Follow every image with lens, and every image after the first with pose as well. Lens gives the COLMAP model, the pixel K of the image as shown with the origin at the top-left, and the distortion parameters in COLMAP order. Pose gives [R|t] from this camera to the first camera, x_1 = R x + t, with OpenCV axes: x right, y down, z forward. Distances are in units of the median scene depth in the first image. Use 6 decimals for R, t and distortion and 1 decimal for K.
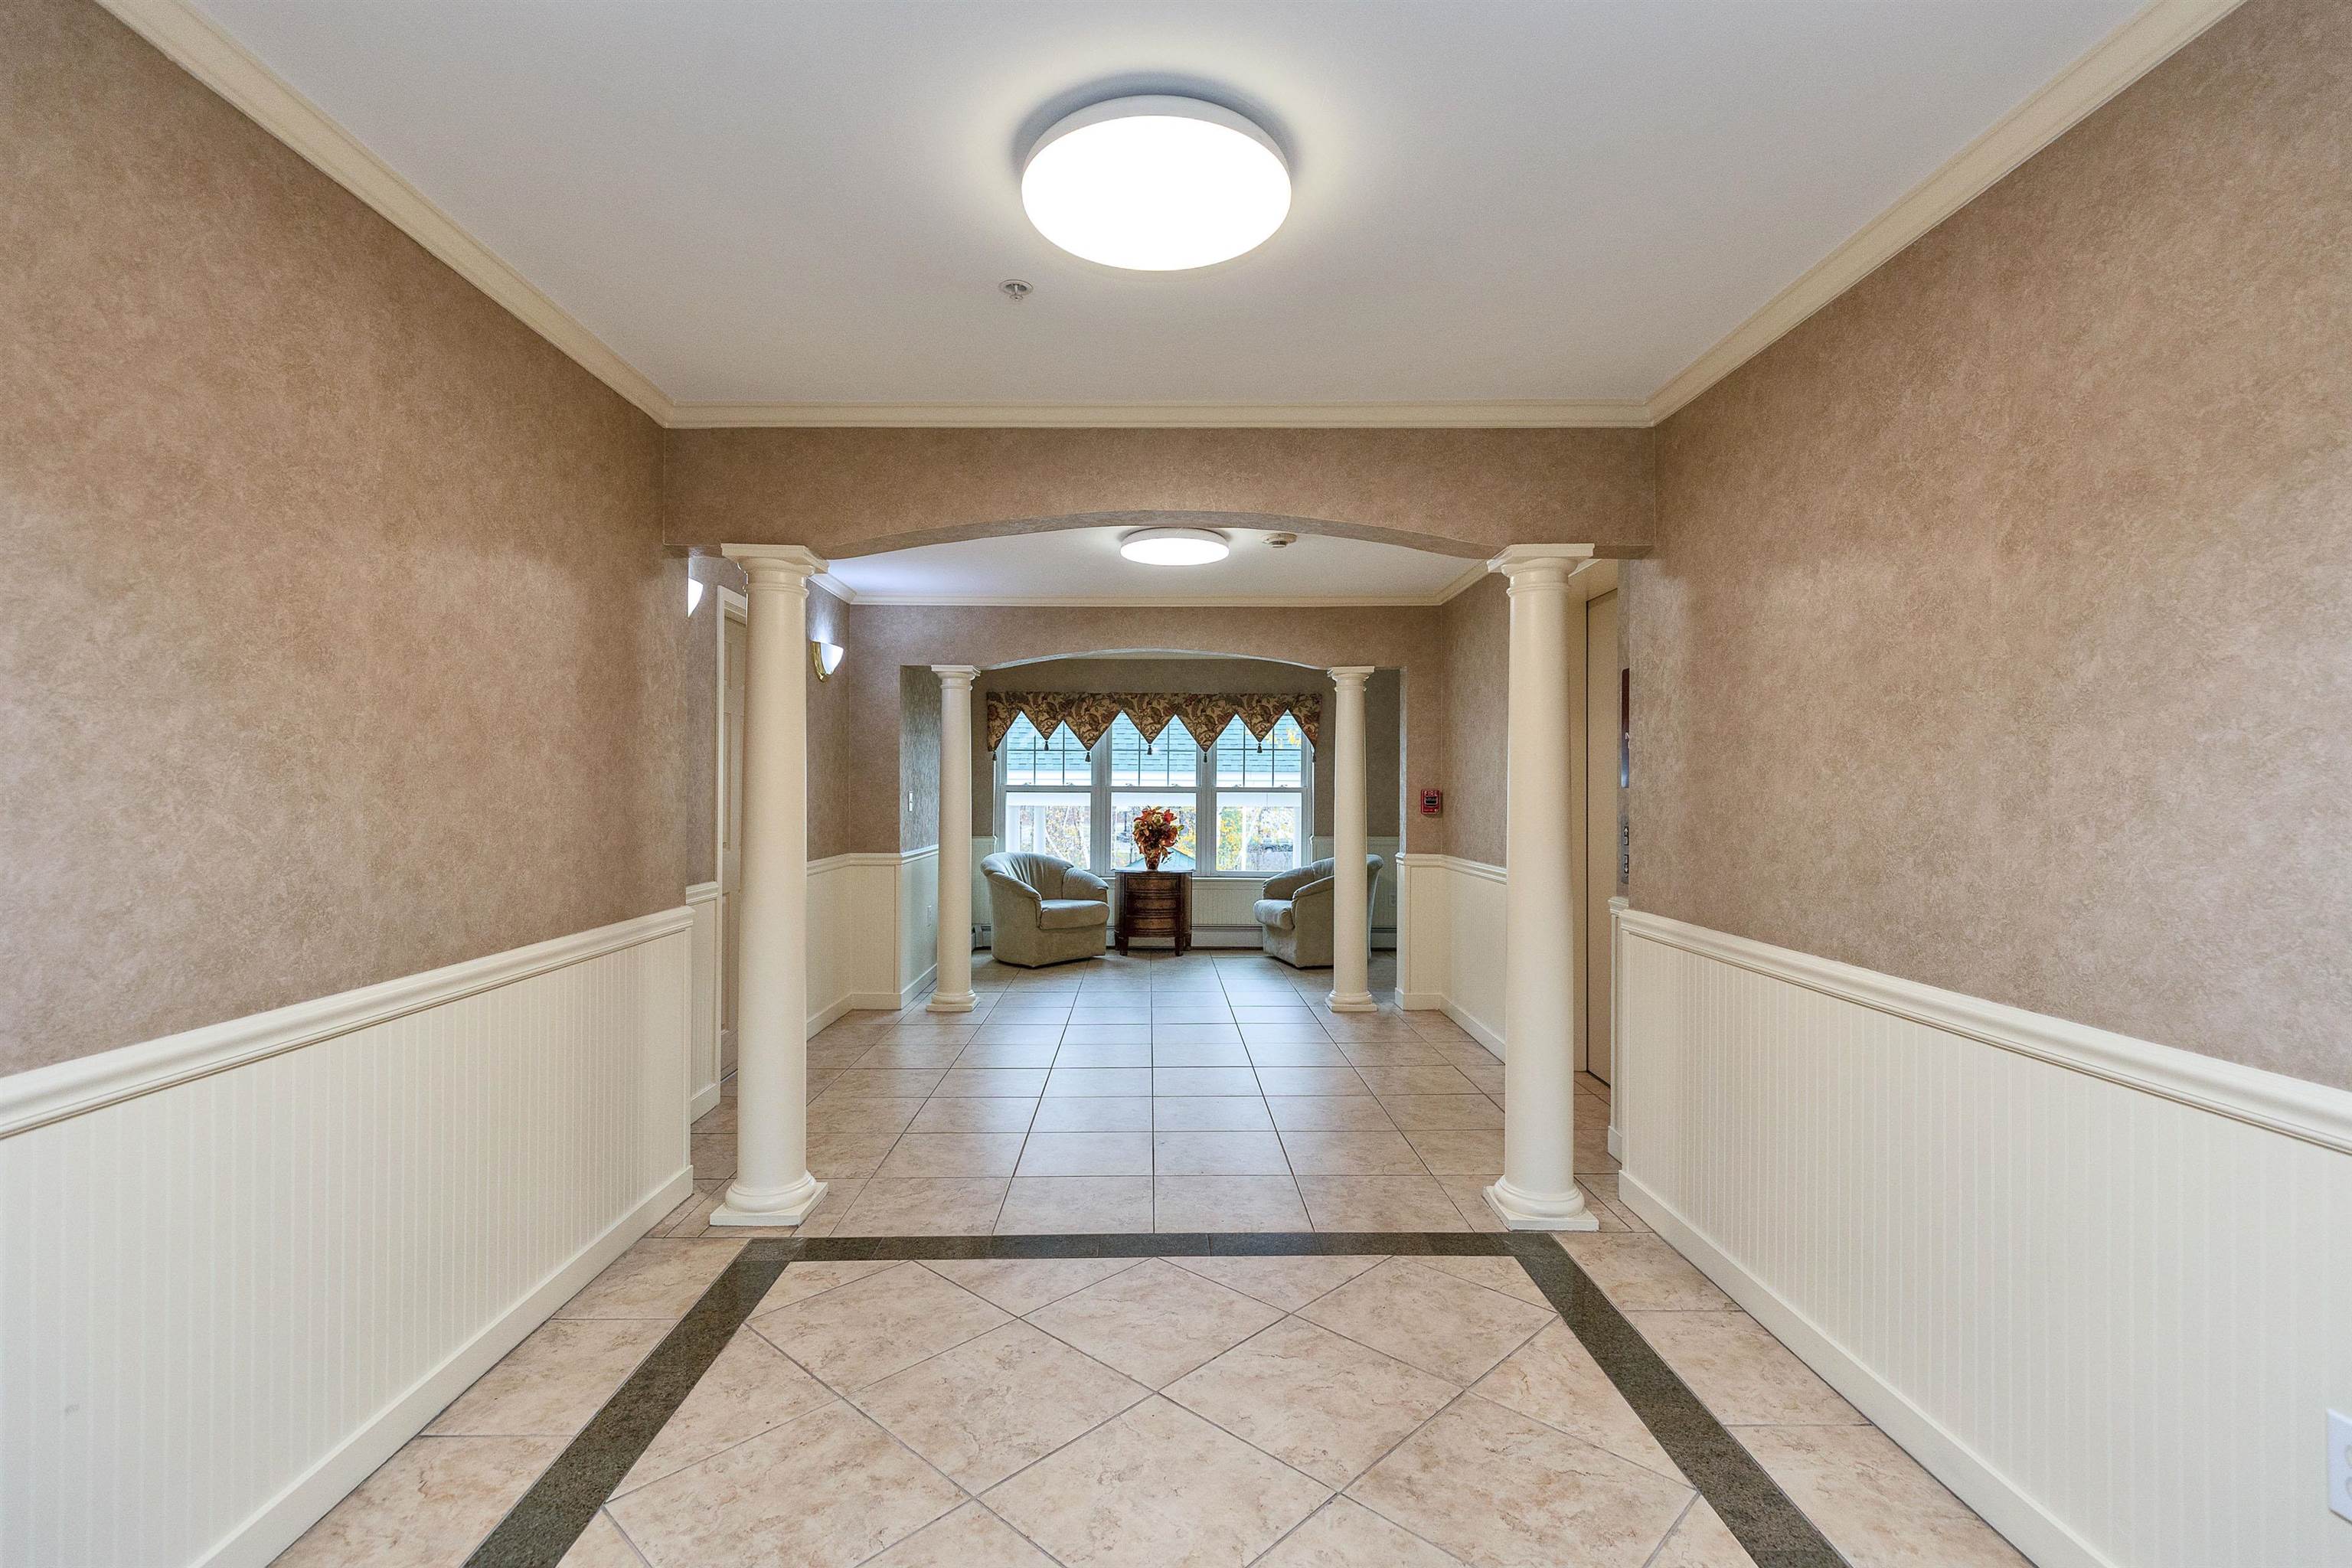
lens RADIAL K [[1054.3, 0, 1171.2], [0, 1054.3, 784.1], [0, 0, 1]] dist [0.004087, -0.000270]
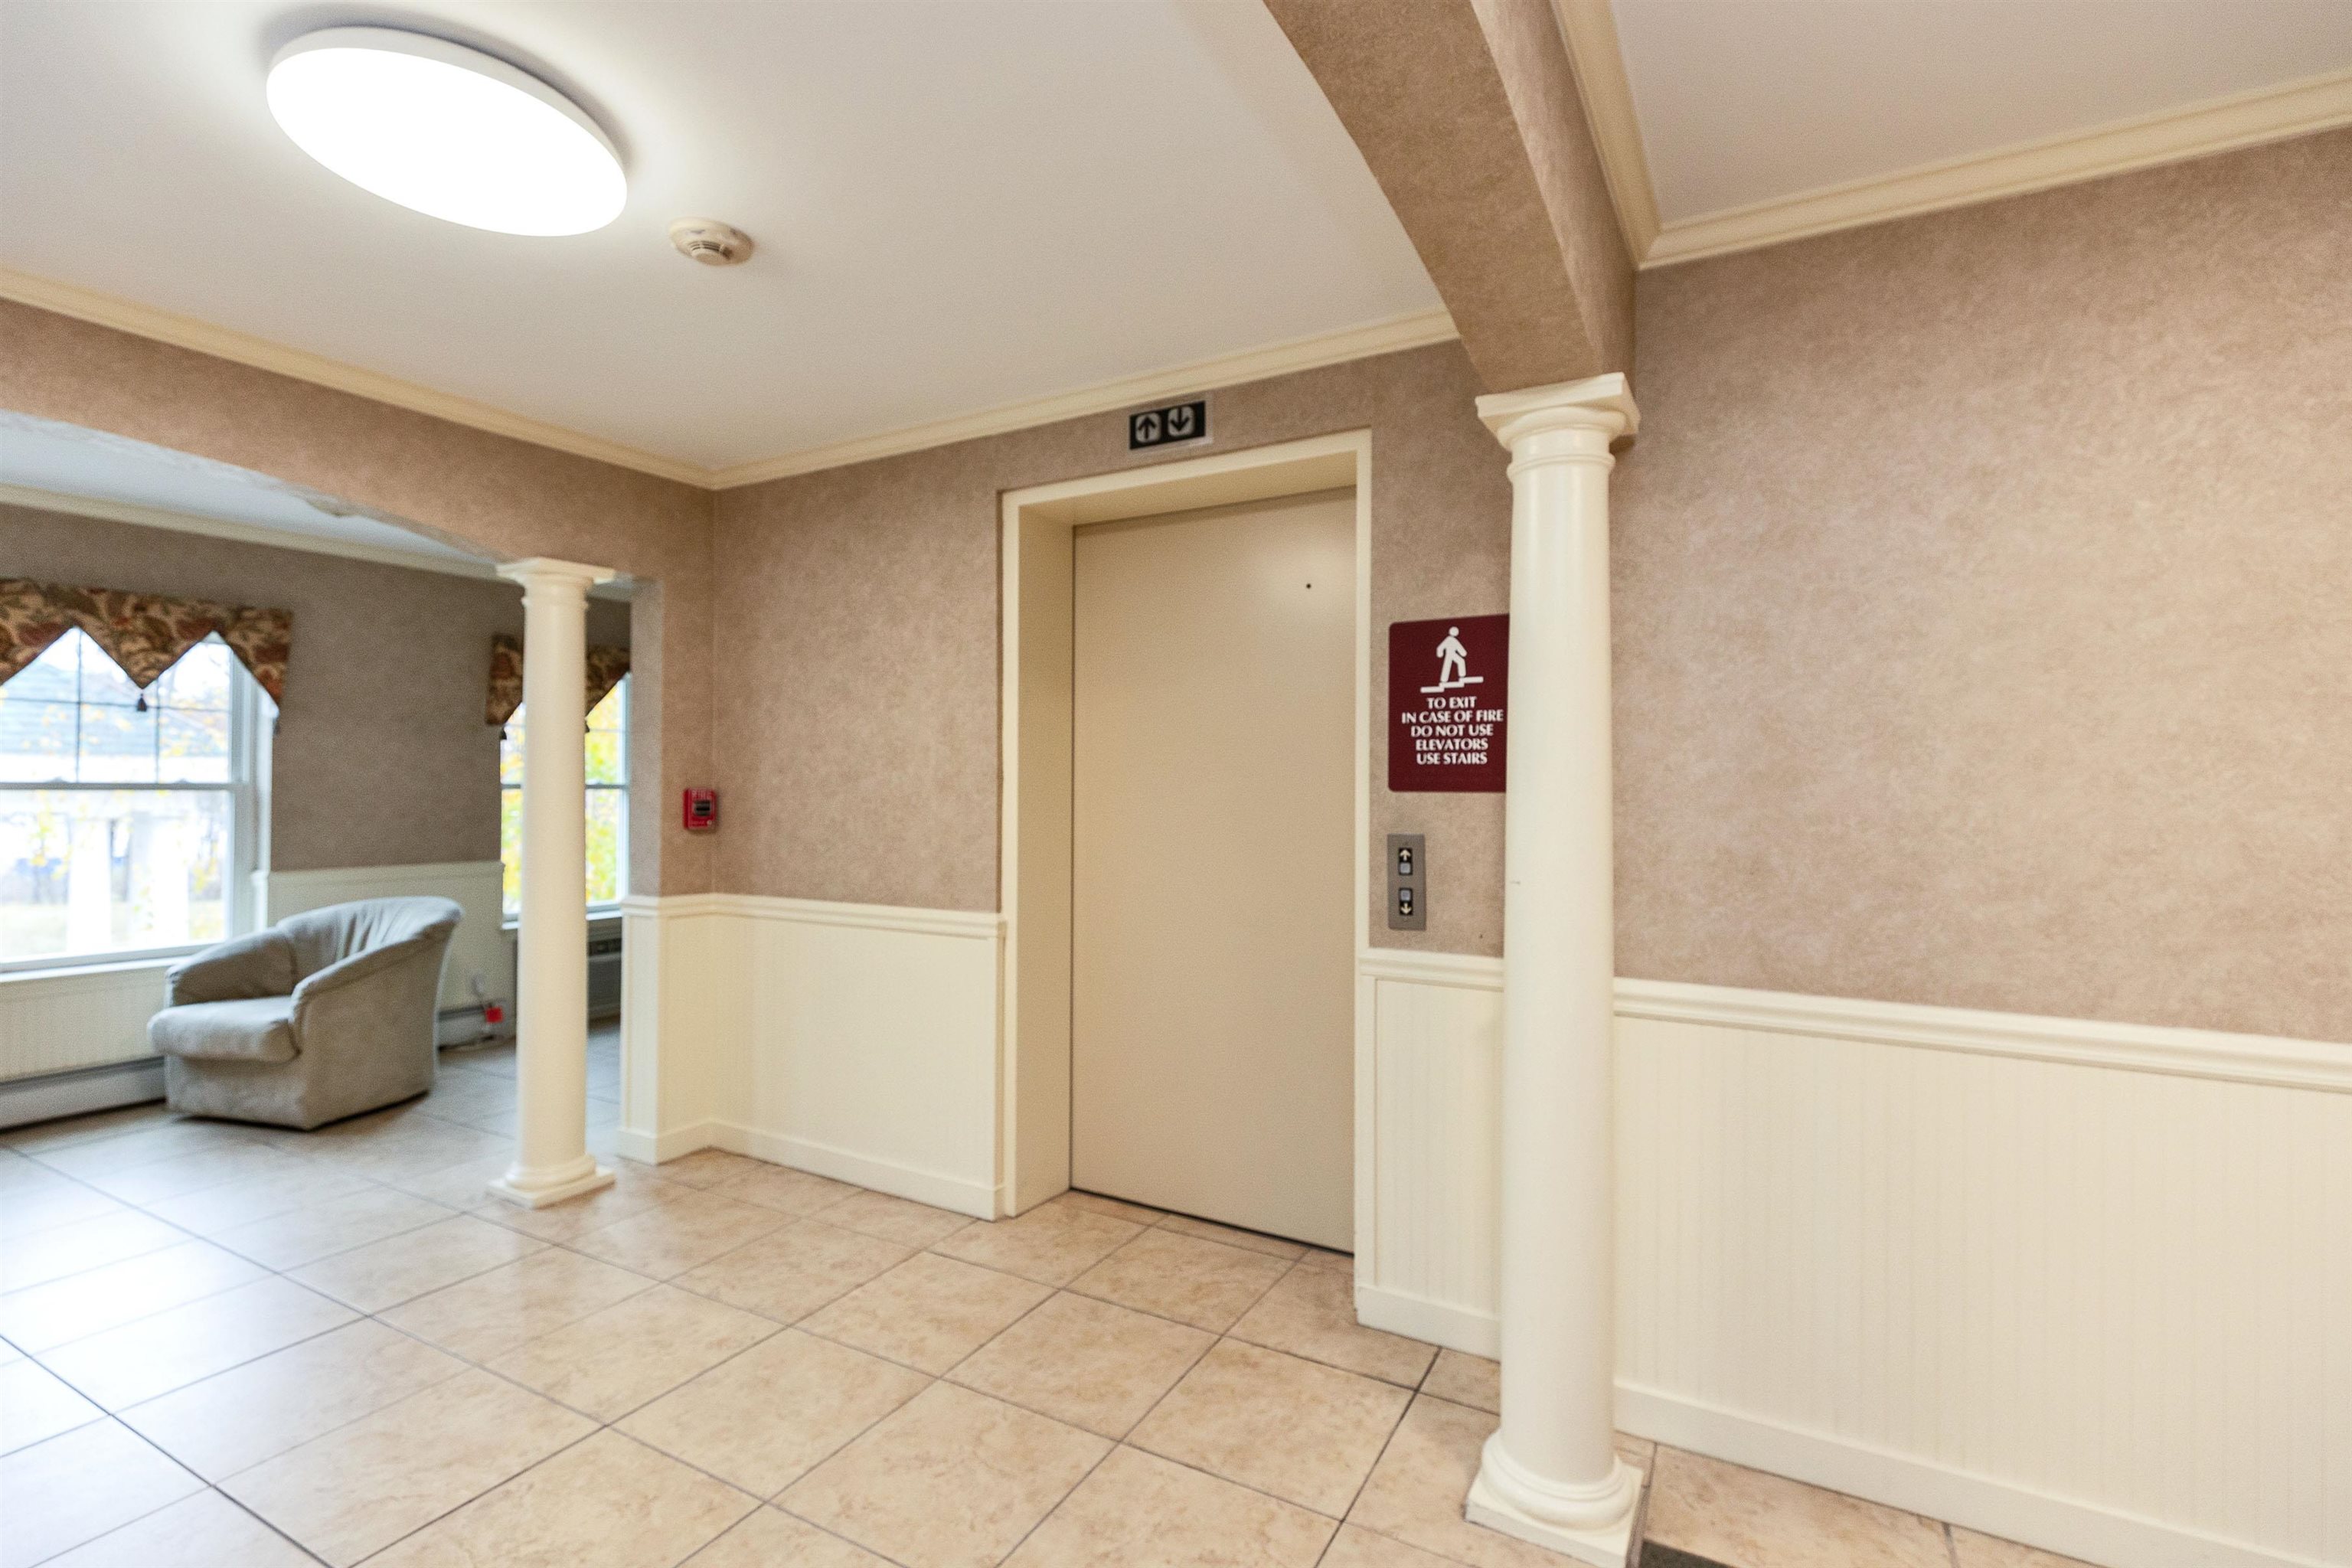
lens RADIAL K [[1054.3, 0, 1171.2], [0, 1054.3, 784.1], [0, 0, 1]] dist [0.004087, -0.000270]
pose [[0.499904, -0.000013, 0.866081, -0.145301], [-0.007730, 0.999960, 0.004476, -0.002462], [-0.866046, -0.008932, 0.499884, 0.453441]]
